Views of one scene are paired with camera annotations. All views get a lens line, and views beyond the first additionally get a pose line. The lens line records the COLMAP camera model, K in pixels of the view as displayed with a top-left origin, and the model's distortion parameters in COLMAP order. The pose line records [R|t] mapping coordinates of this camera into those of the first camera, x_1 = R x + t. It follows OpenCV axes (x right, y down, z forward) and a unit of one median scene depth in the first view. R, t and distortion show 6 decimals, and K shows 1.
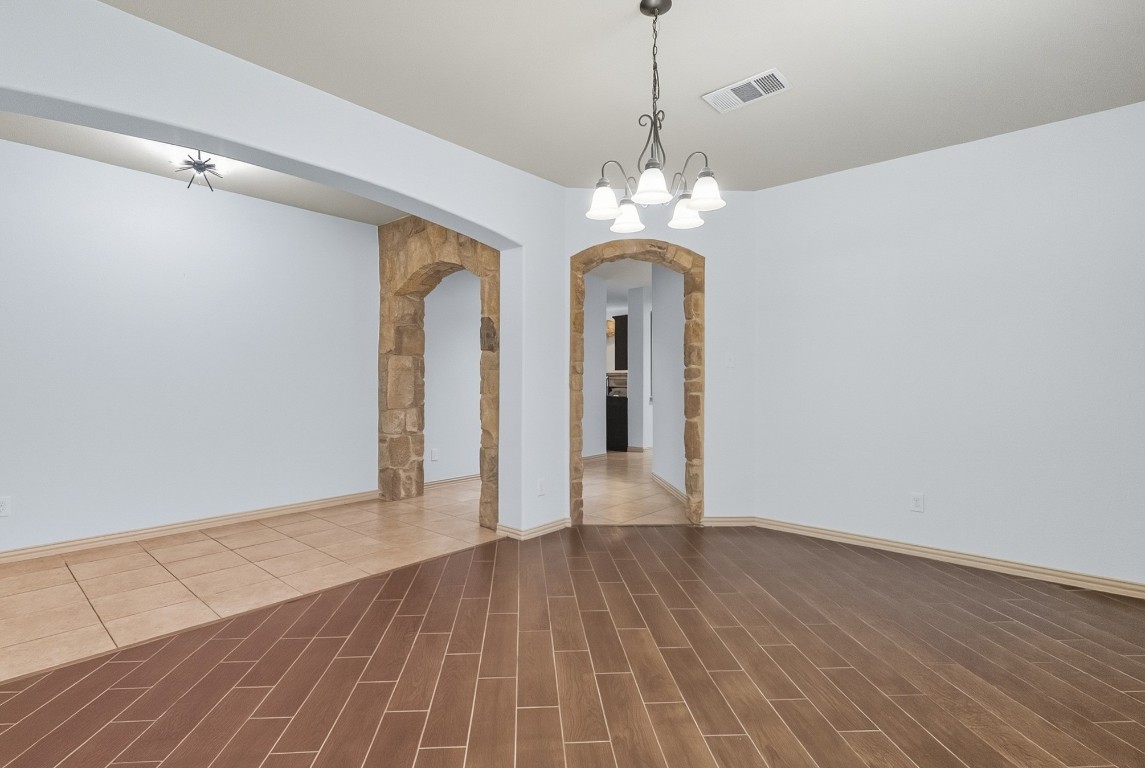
lens RADIAL K [[531.9, 0, 572.5], [0, 531.9, 384.0], [0, 0, 1]] dist [0.000531, 0.000098]
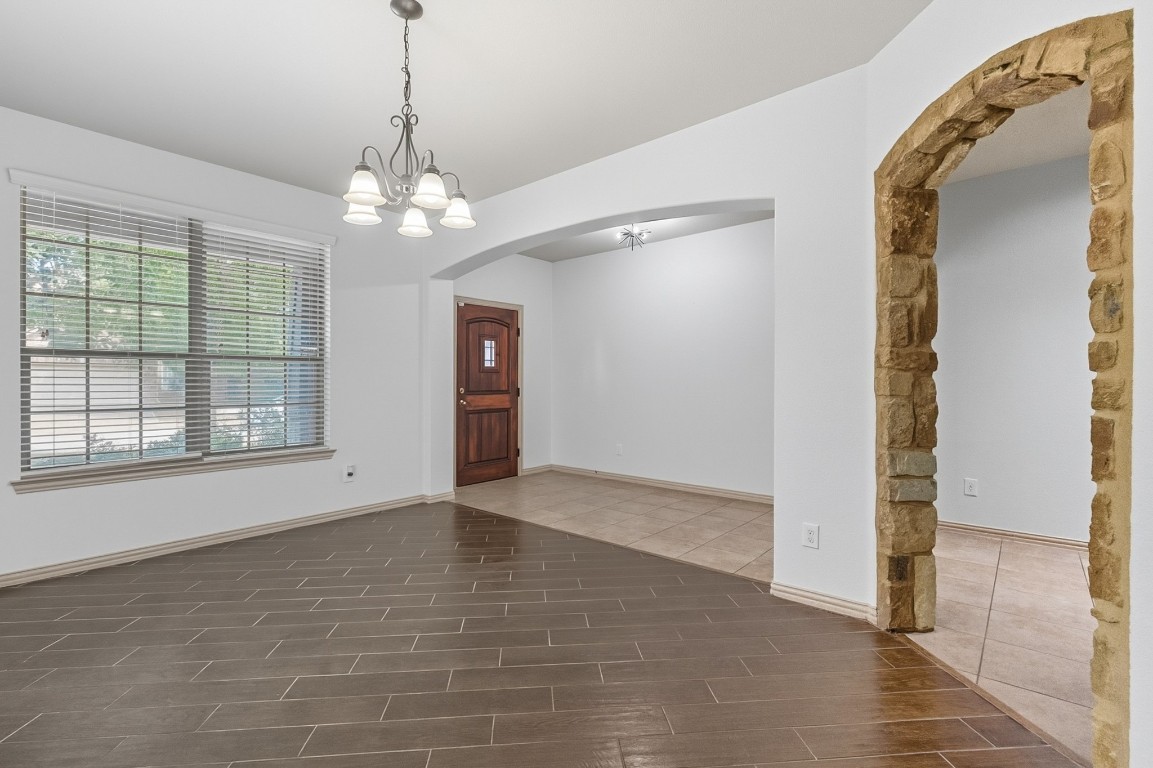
lens RADIAL K [[528.5, 0, 576.5], [0, 528.5, 384.0], [0, 0, 1]] dist [0.000804, 0.000129]
pose [[0.003310, 0.004589, -0.999984, 0.583209], [-0.000629, 0.999989, 0.004587, -0.004161], [0.999994, 0.000614, 0.003313, 0.653484]]
